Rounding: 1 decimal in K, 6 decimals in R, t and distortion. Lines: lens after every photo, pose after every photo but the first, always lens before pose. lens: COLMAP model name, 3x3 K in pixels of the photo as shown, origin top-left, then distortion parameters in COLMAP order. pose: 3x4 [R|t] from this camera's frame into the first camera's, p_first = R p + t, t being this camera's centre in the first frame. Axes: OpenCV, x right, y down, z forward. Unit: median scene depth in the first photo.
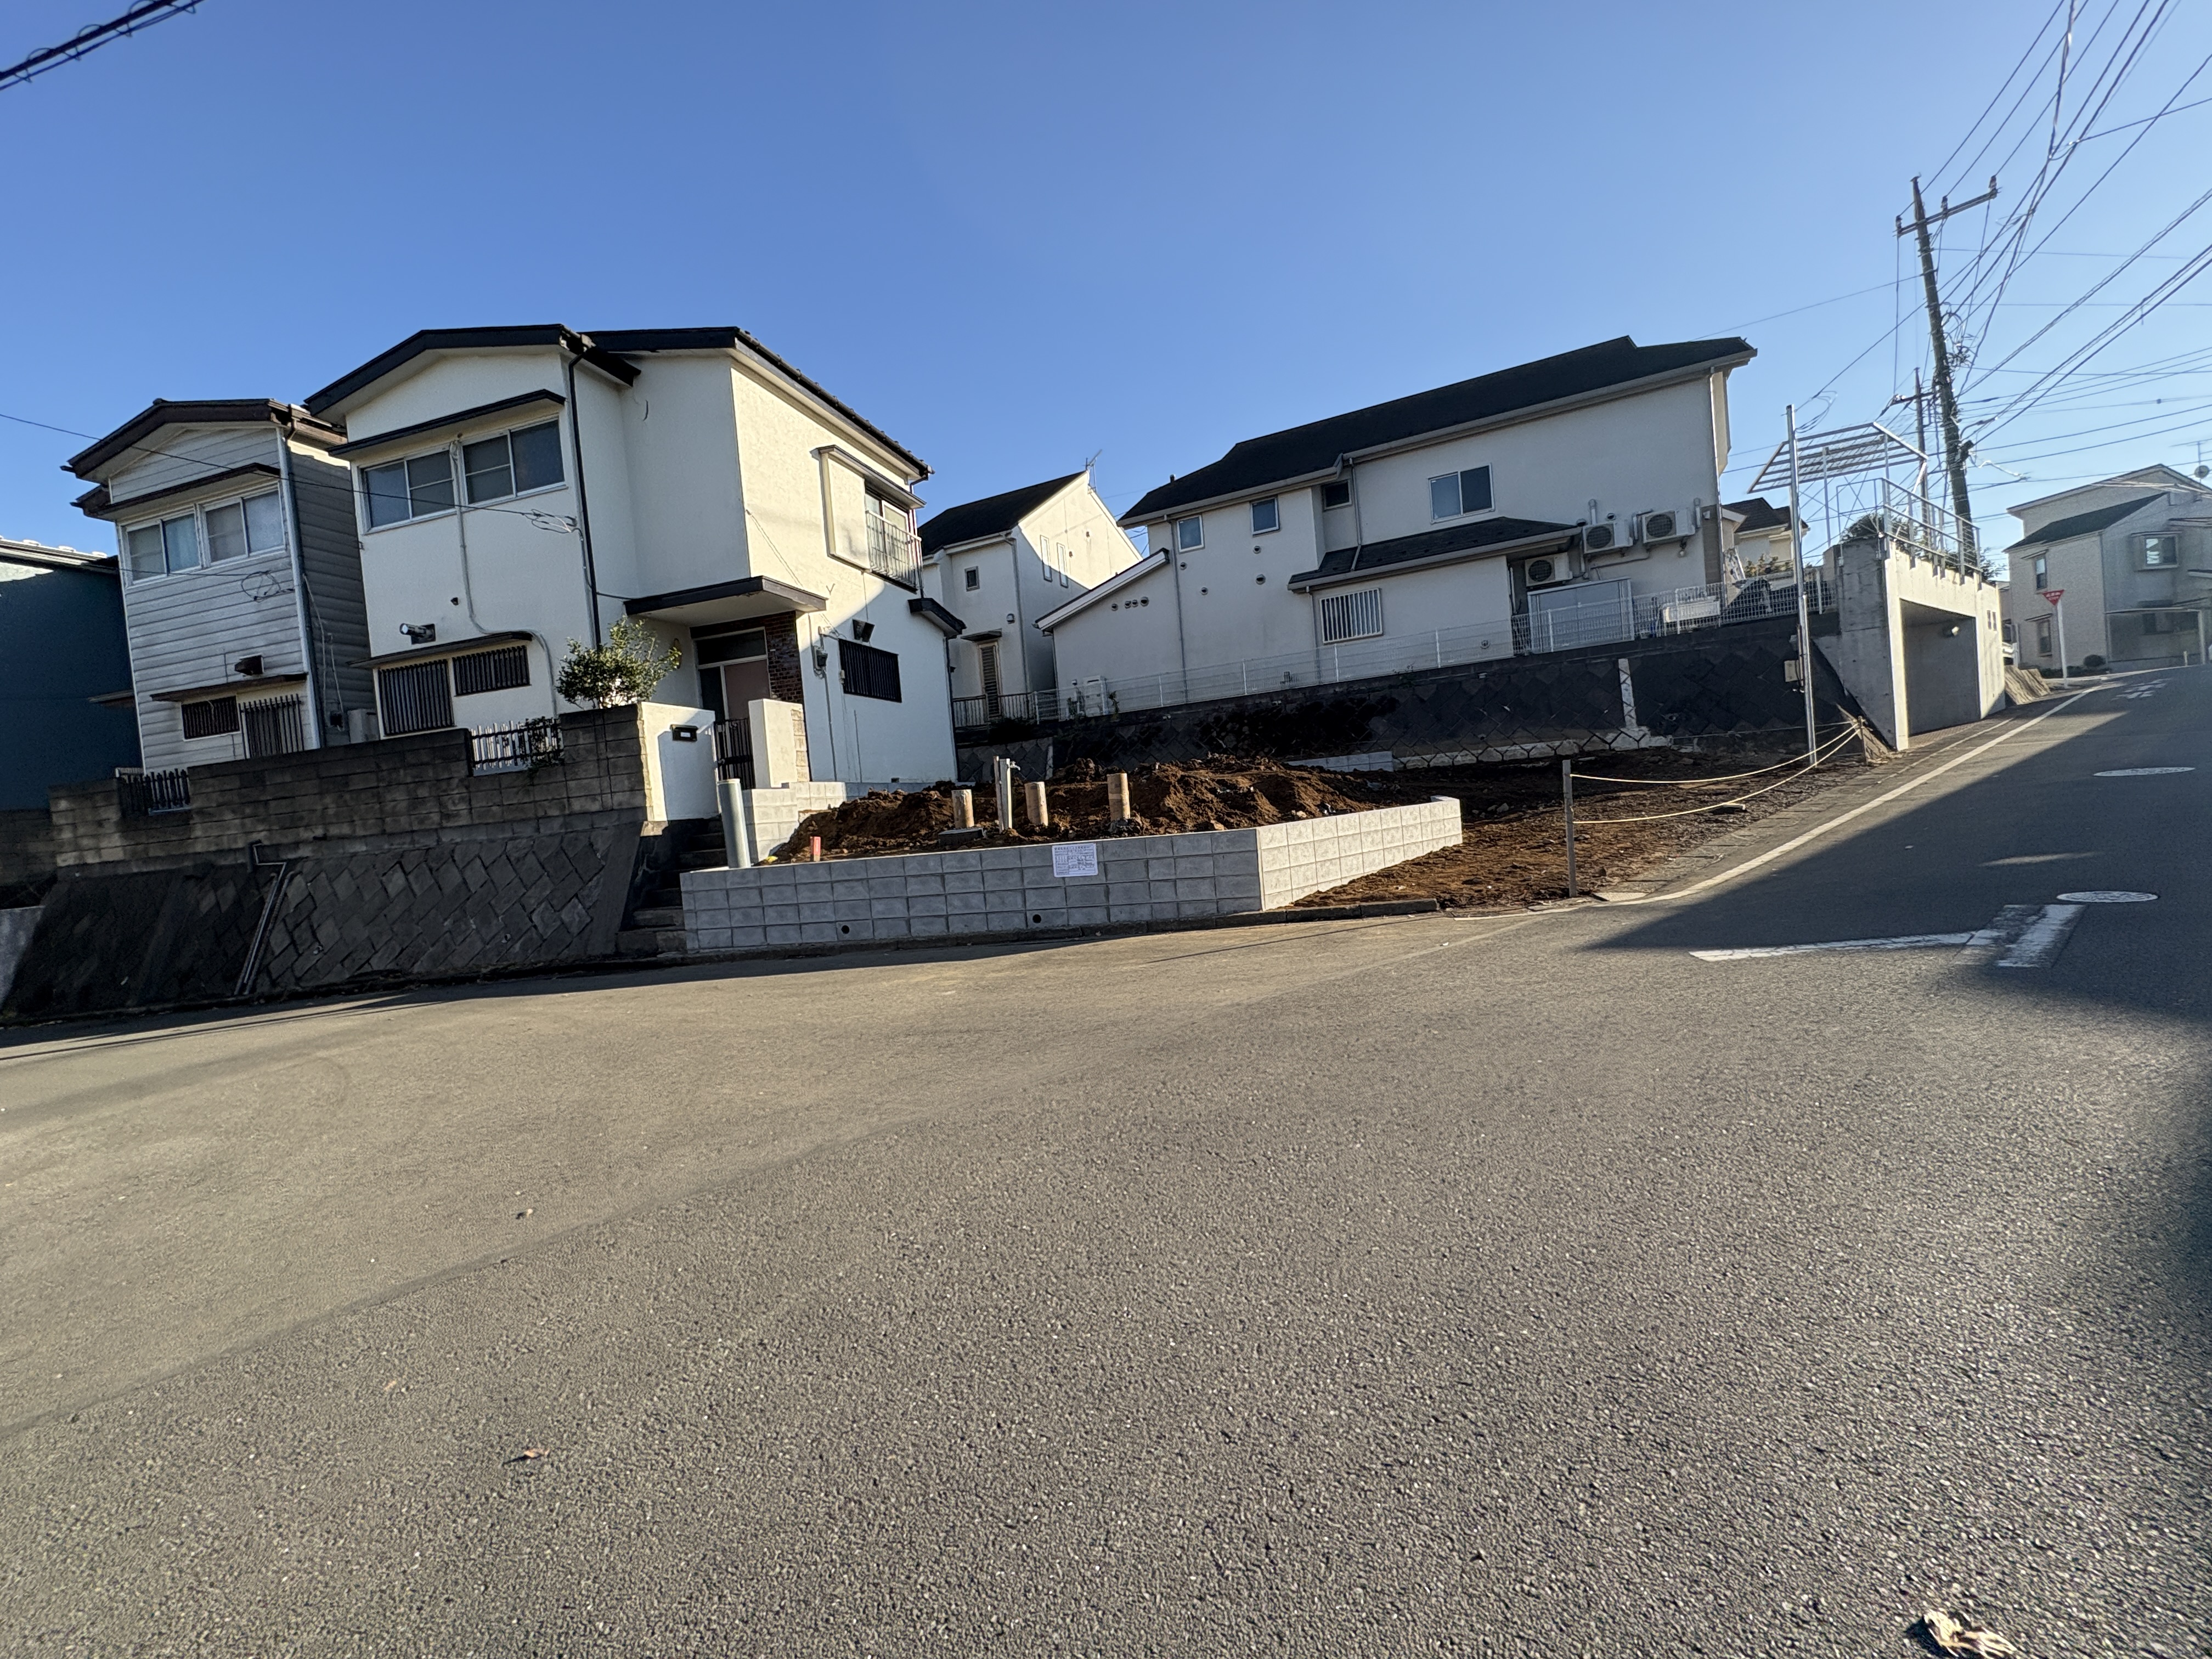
lens RADIAL K [[882.2, 0, 1109.1], [0, 882.2, 828.5], [0, 0, 1]] dist [0.000323, -0.000031]
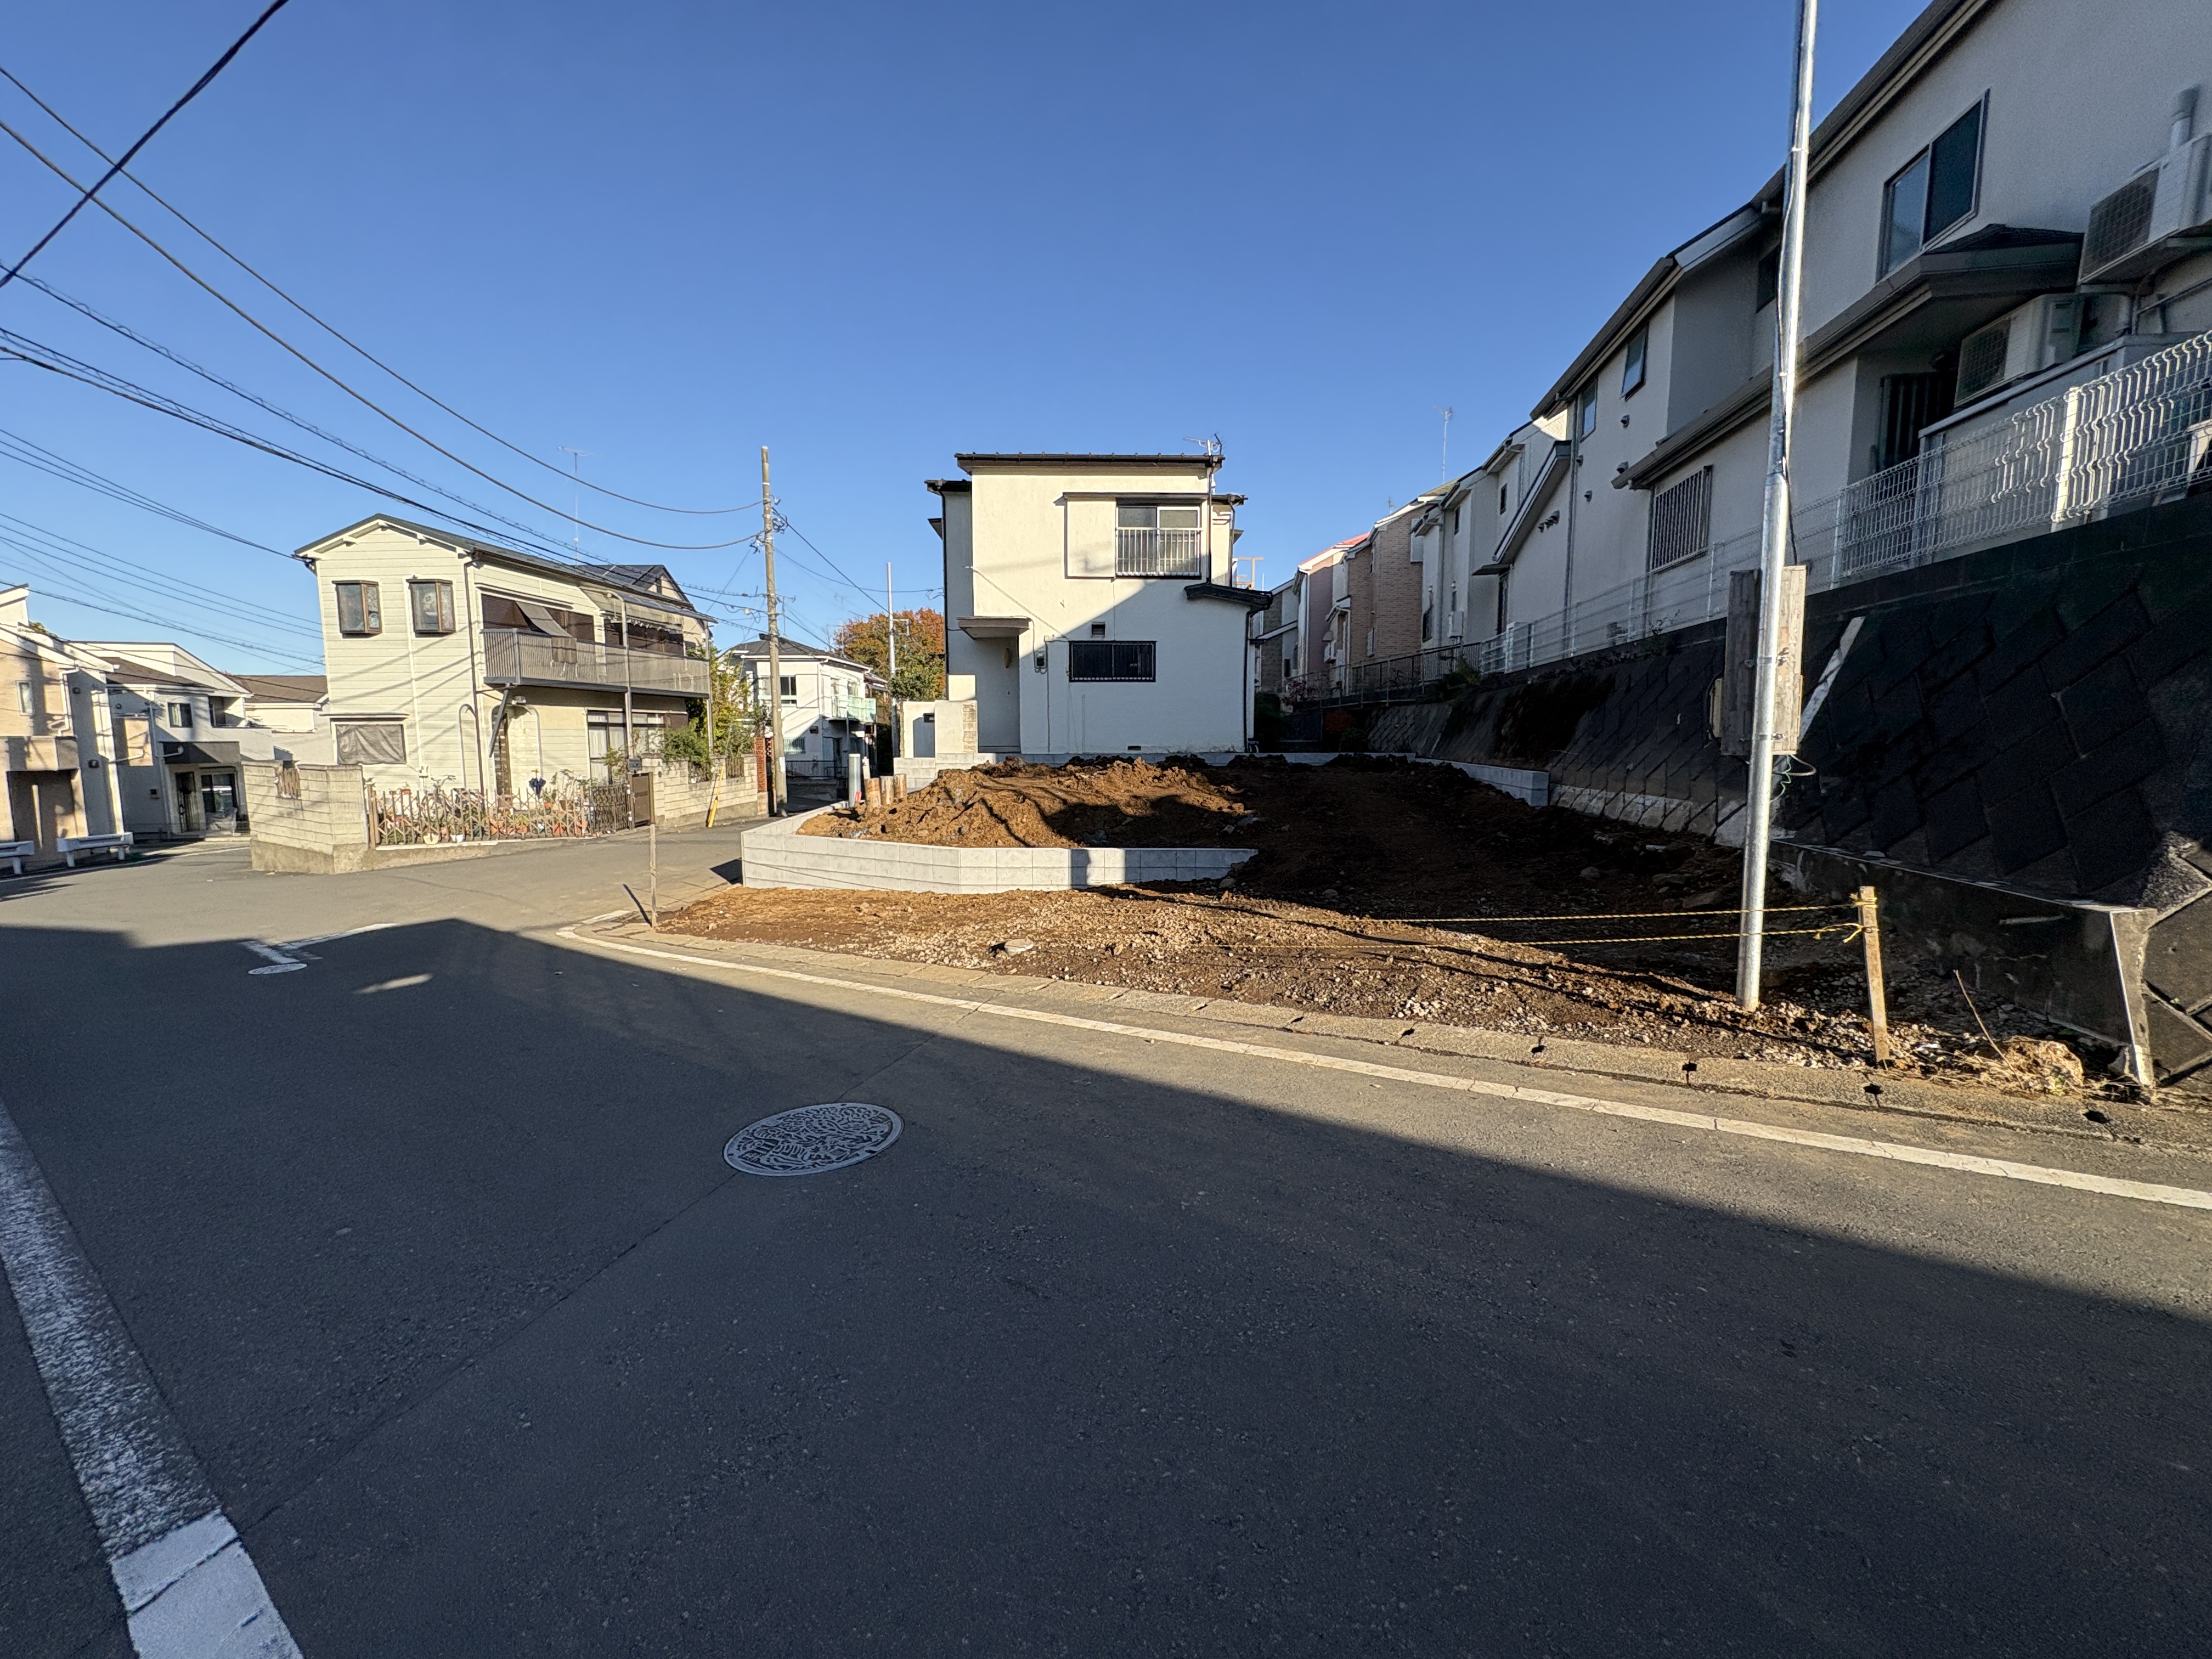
lens RADIAL K [[880.9, 0, 1109.2], [0, 880.9, 830.7], [0, 0, 1]] dist [-0.000489, 0.000390]
pose [[0.293202, 0.188842, -0.937215, 0.937854], [-0.052807, 0.982001, 0.181345, -0.164920], [0.954591, -0.003679, 0.297896, 0.612690]]
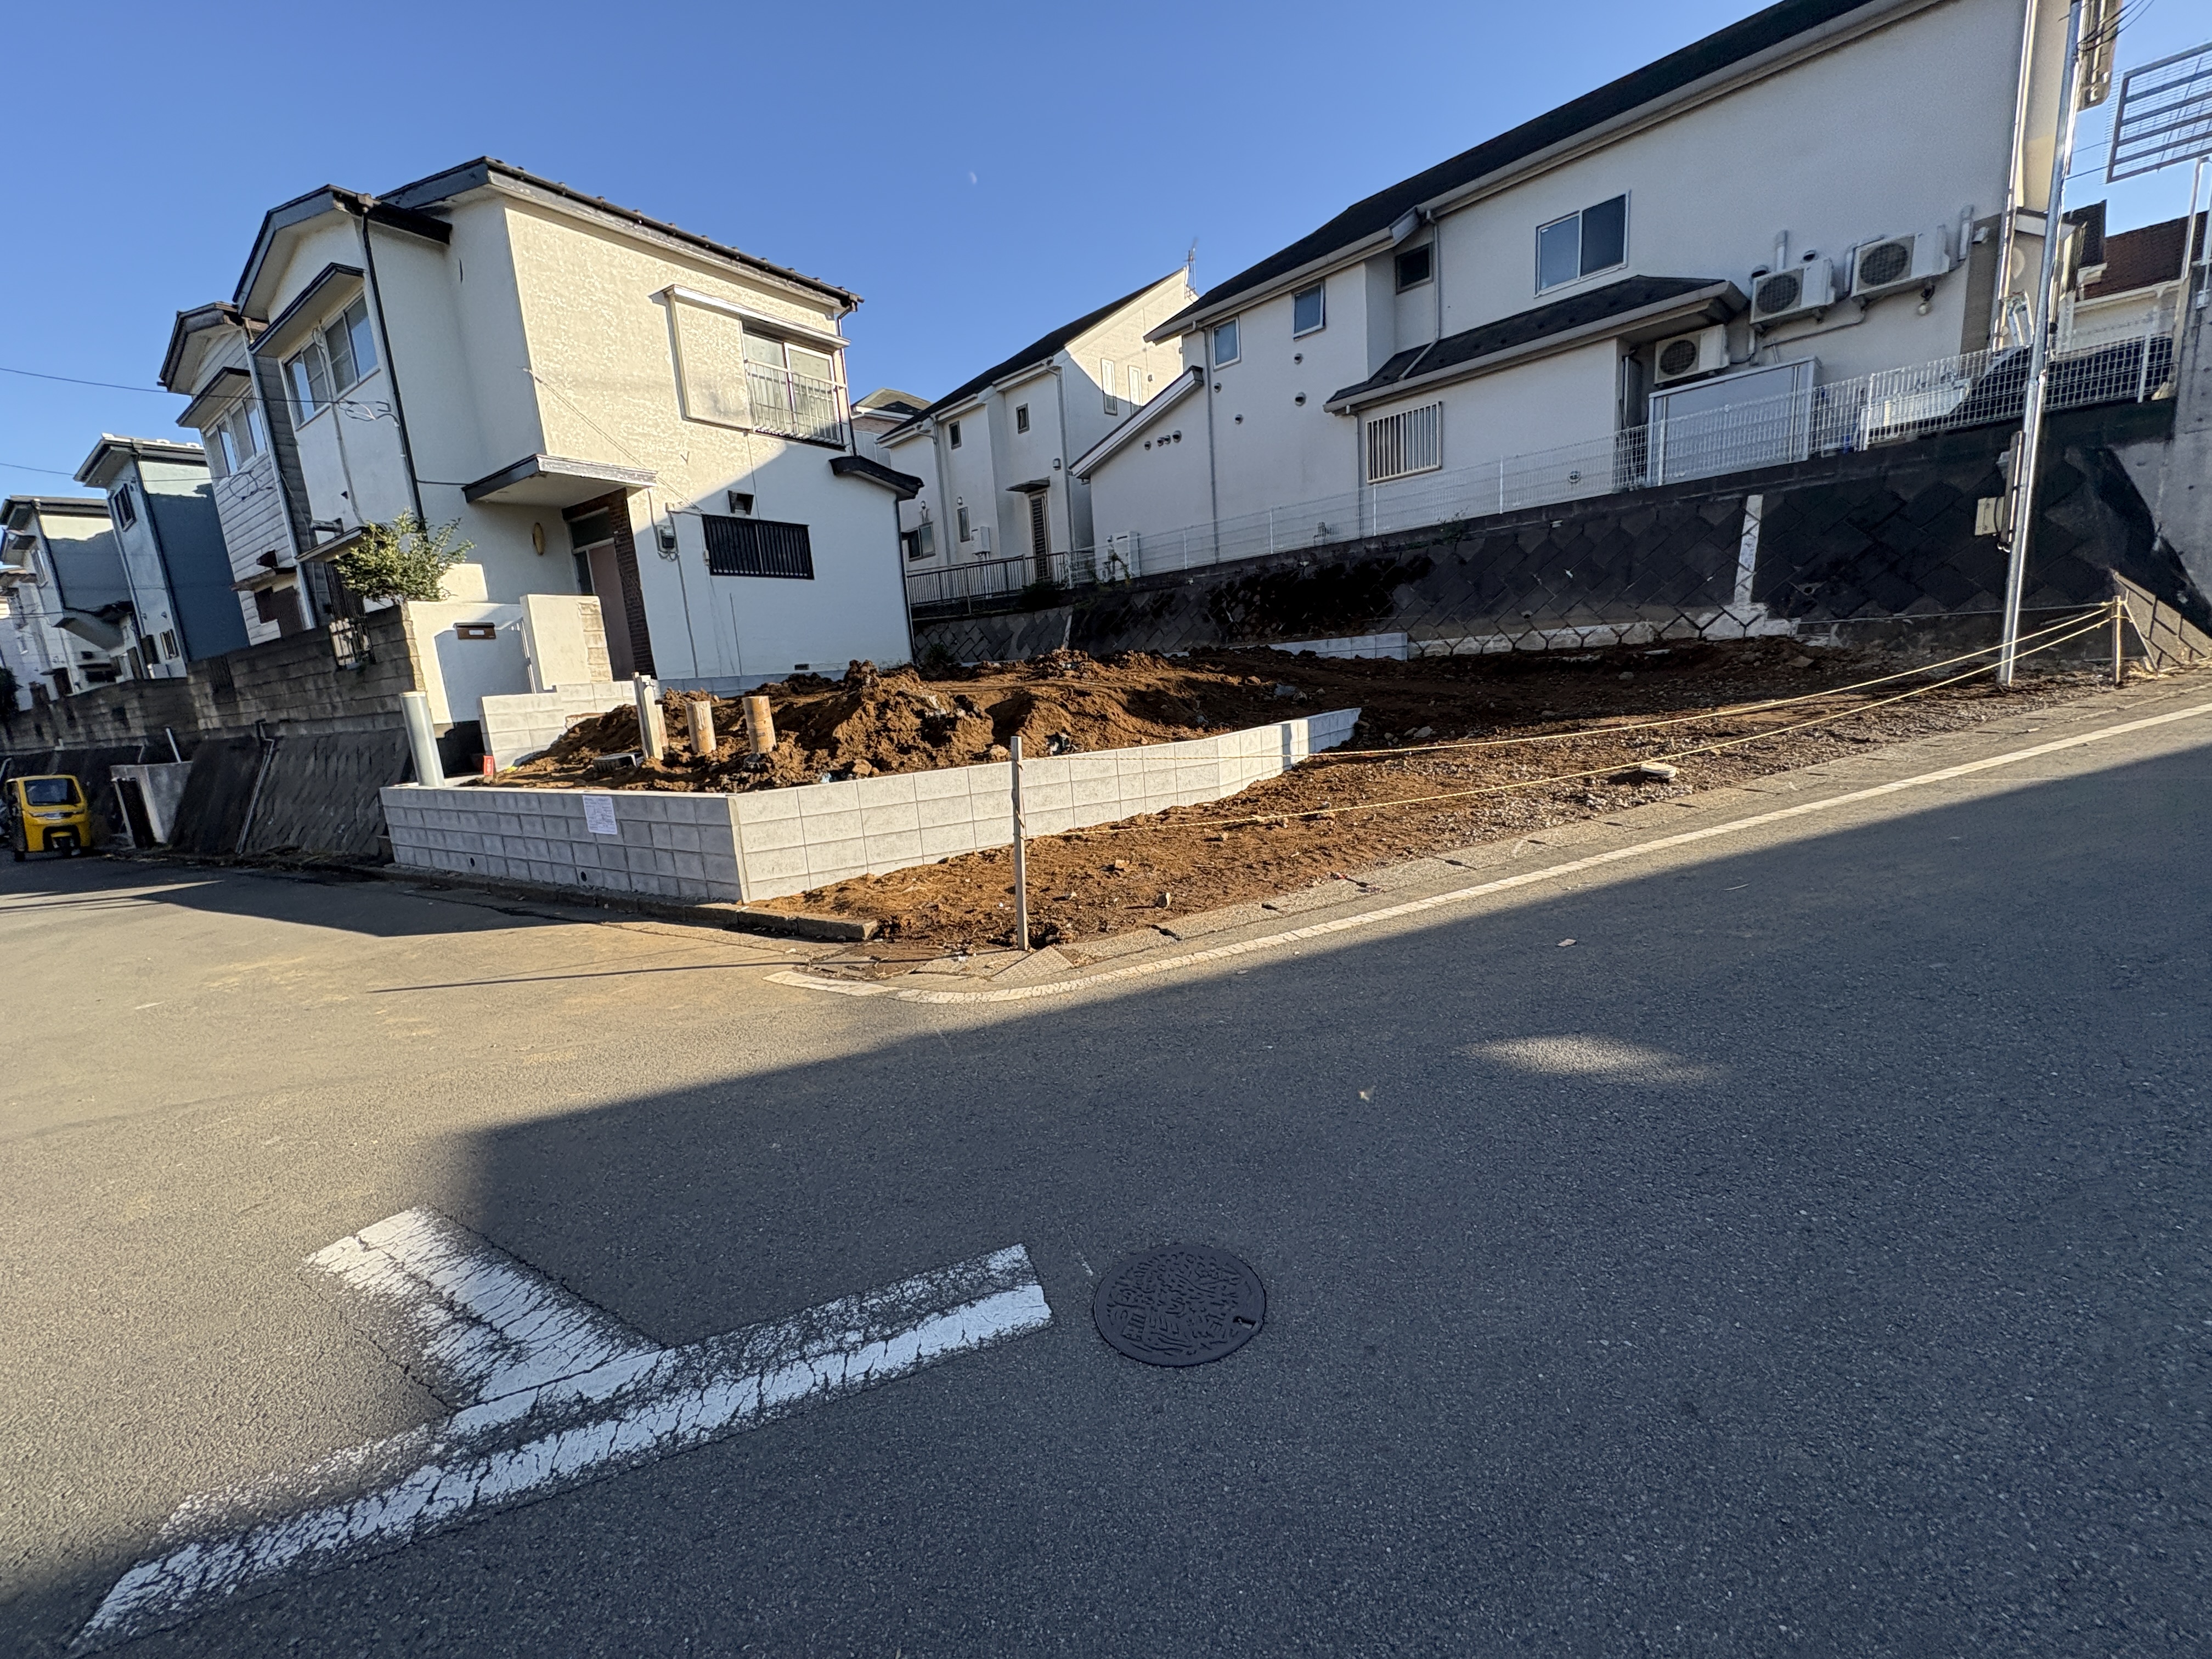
lens RADIAL K [[881.4, 0, 1110.4], [0, 881.4, 828.9], [0, 0, 1]] dist [0.000434, -0.000267]
pose [[0.946000, 0.077136, -0.314857, 0.383007], [-0.019609, 0.983115, 0.181937, -0.062918], [0.323574, -0.165939, 0.931539, 0.209229]]
